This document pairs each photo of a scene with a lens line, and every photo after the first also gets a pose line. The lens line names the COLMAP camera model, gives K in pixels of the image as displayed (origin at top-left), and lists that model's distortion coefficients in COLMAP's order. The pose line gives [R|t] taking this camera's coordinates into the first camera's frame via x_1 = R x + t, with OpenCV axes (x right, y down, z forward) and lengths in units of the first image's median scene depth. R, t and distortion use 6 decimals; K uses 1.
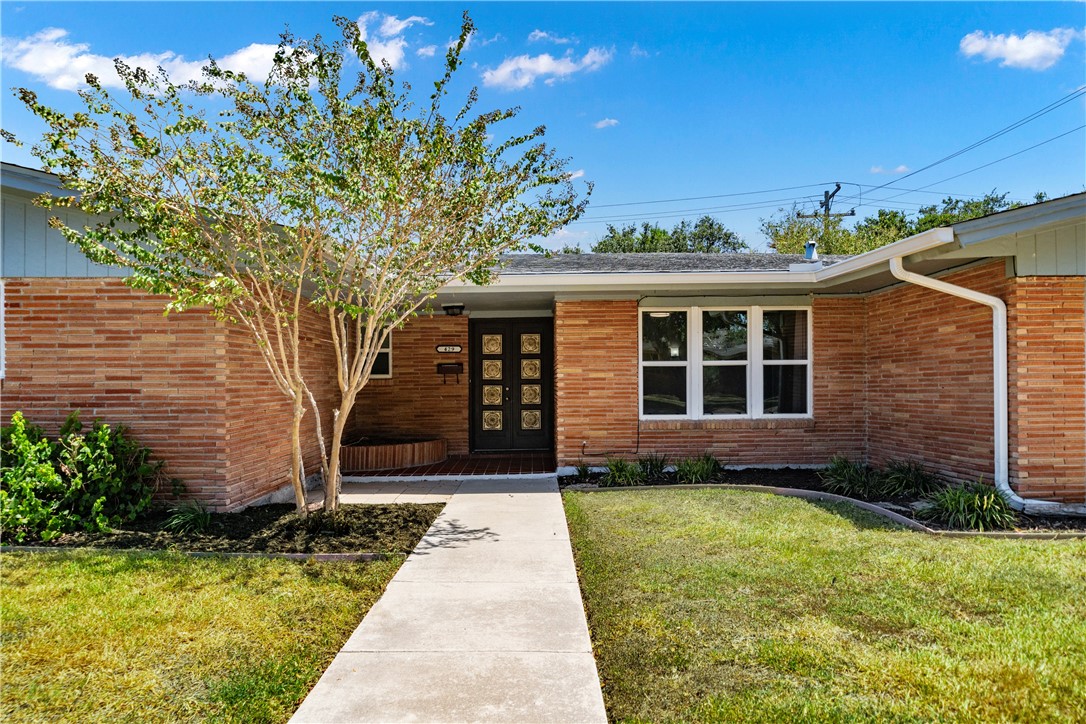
lens RADIAL K [[727.1, 0, 542.5], [0, 727.1, 368.6], [0, 0, 1]] dist [-0.007327, -0.001820]
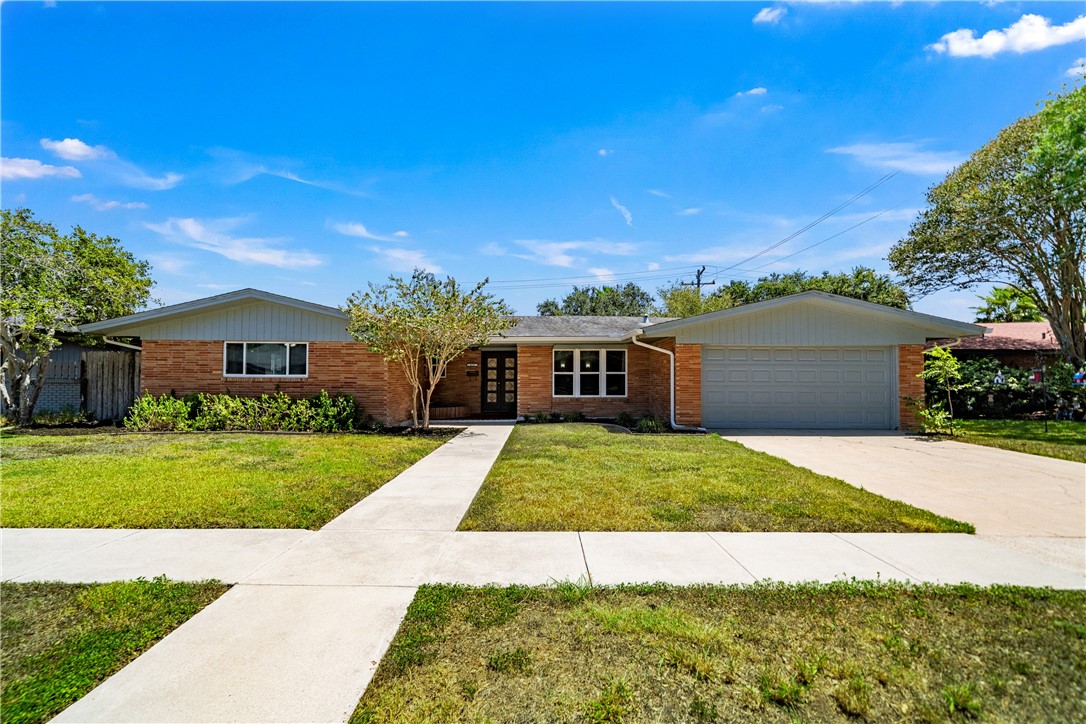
lens RADIAL K [[498.3, 0, 542.7], [0, 498.3, 360.0], [0, 0, 1]] dist [0.001355, 0.000185]
pose [[0.999942, 0.009875, -0.004347, 0.107345], [-0.009960, 0.999751, -0.019991, -0.016489], [0.004149, 0.020033, 0.999791, -0.598832]]
